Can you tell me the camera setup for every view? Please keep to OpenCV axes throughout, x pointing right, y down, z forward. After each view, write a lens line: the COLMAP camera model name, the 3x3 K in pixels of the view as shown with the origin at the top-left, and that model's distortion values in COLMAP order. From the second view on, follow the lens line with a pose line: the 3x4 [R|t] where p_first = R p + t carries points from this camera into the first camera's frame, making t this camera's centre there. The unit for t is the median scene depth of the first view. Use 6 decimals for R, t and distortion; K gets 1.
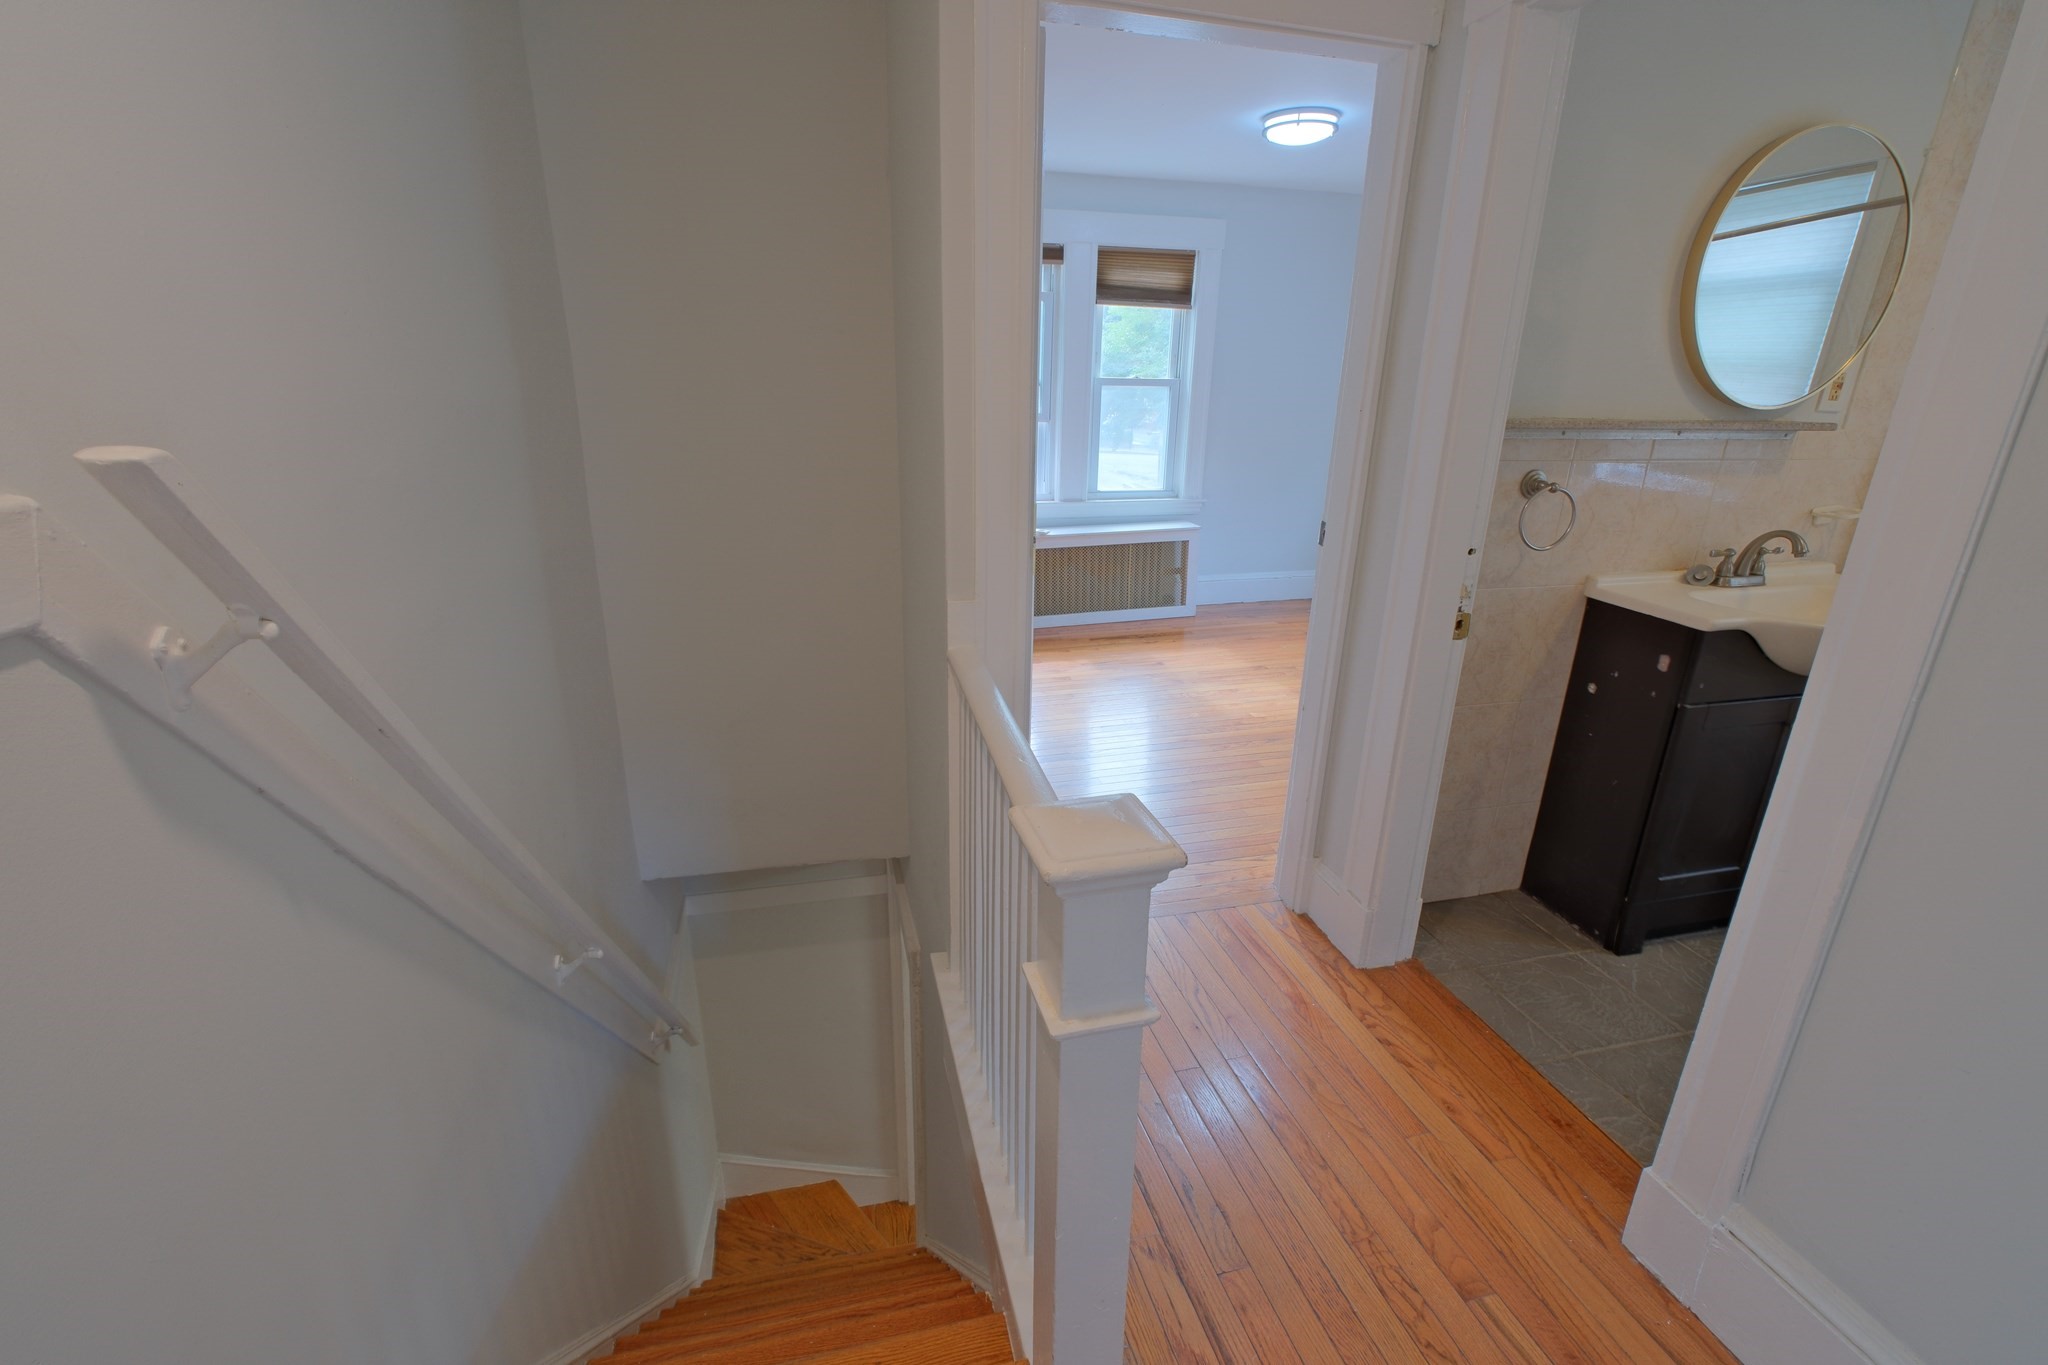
lens RADIAL K [[900.7, 0, 1025.3], [0, 900.7, 690.0], [0, 0, 1]] dist [0.008412, -0.000924]
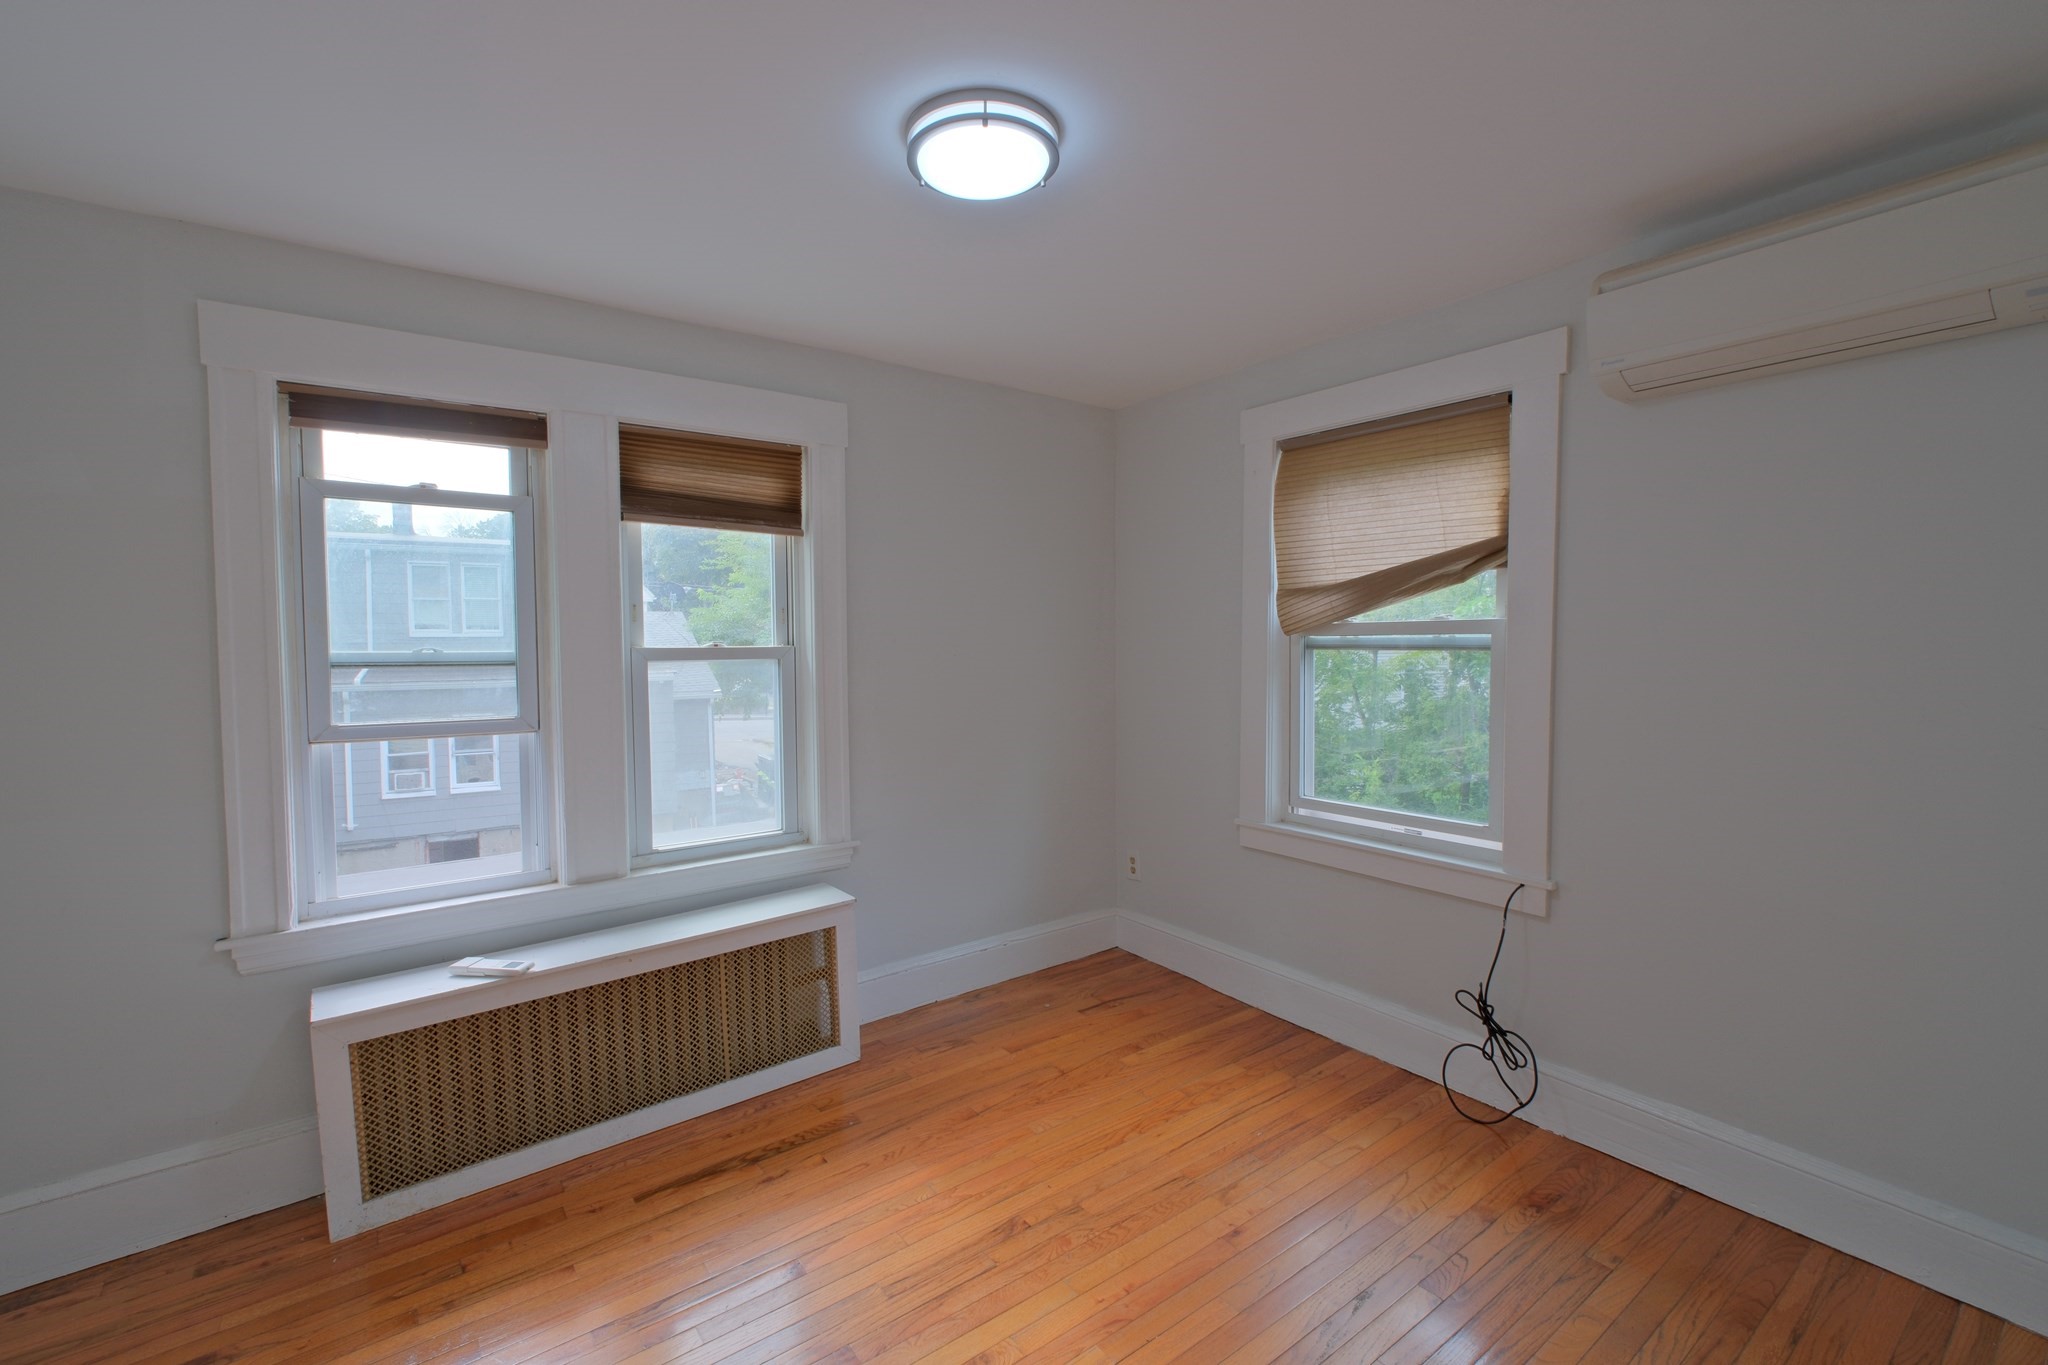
lens RADIAL K [[900.7, 0, 1030.1], [0, 900.7, 677.4], [0, 0, 1]] dist [0.008412, -0.000924]
pose [[0.922480, -0.040811, 0.383882, 0.089206], [0.149516, 0.954557, -0.257811, -0.155477], [-0.355916, 0.295222, 0.886661, 0.441946]]
